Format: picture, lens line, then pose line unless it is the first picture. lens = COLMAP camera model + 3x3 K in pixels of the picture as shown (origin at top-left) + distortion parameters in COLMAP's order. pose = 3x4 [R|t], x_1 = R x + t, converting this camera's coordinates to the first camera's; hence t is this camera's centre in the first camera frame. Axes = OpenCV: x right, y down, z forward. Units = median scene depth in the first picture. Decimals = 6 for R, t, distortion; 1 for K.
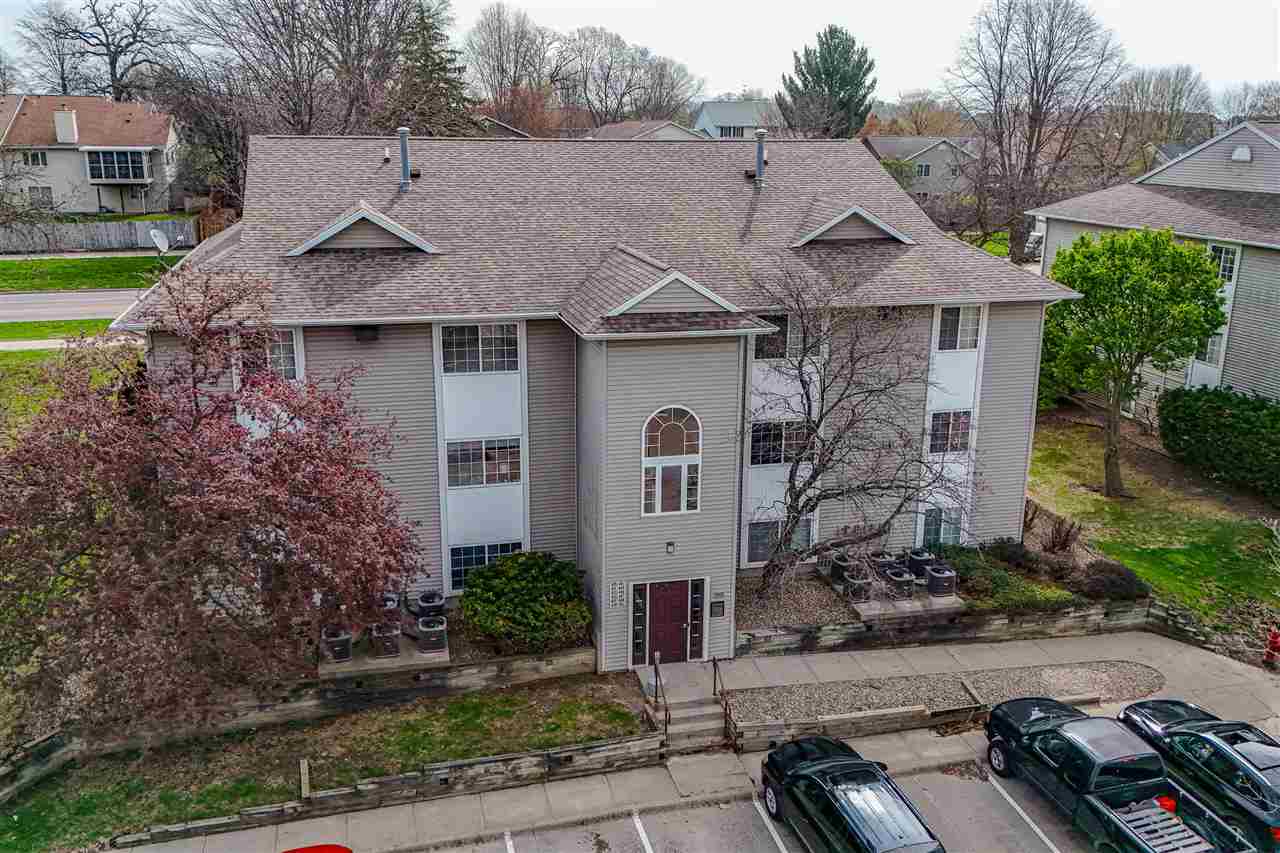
lens RADIAL K [[1094.4, 0, 637.6], [0, 1094.4, 424.4], [0, 0, 1]] dist [0.046395, -0.018416]
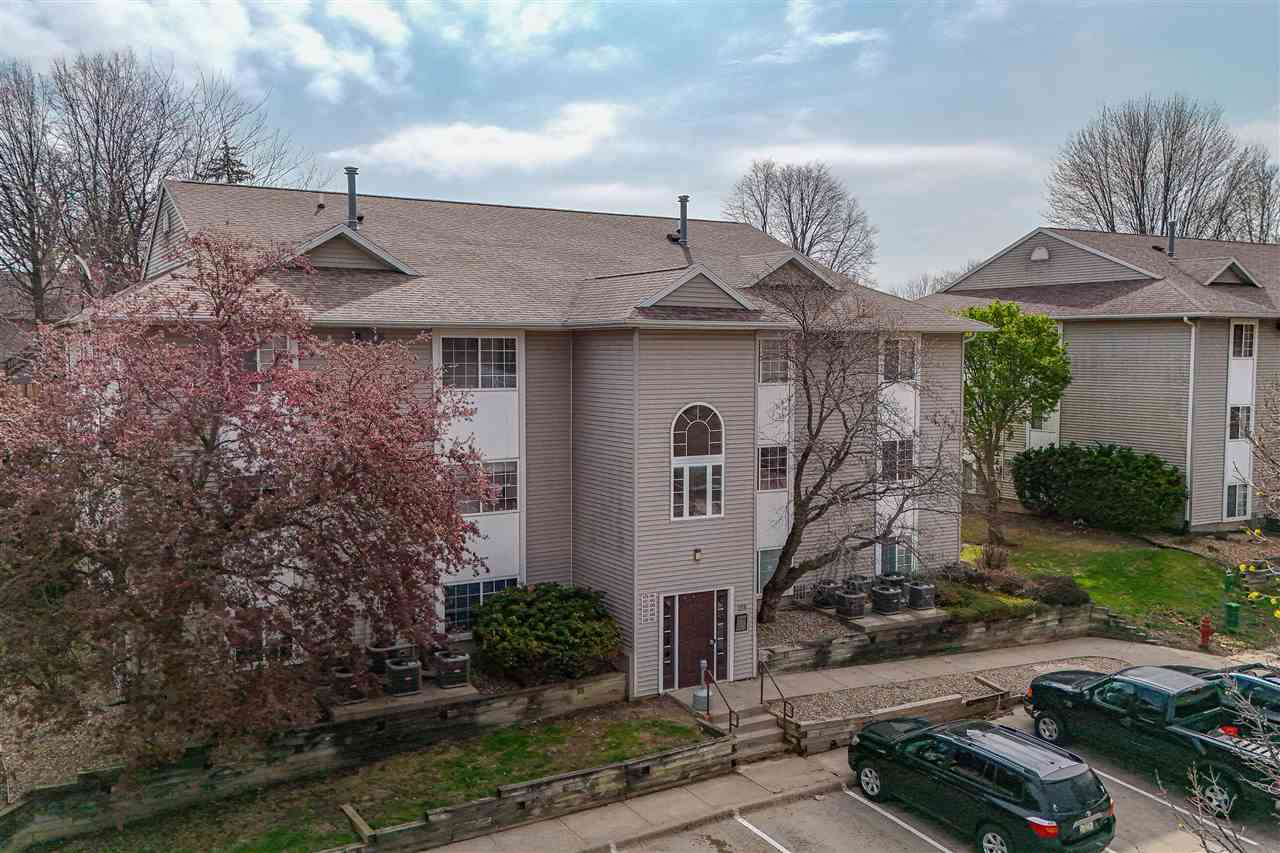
lens RADIAL K [[1094.4, 0, 640.3], [0, 1094.4, 425.4], [0, 0, 1]] dist [0.046395, -0.018416]
pose [[0.963443, -0.026514, 0.266600, -0.275826], [0.076692, 0.980743, -0.179614, 0.172075], [-0.256703, 0.193494, 0.946923, 0.081805]]
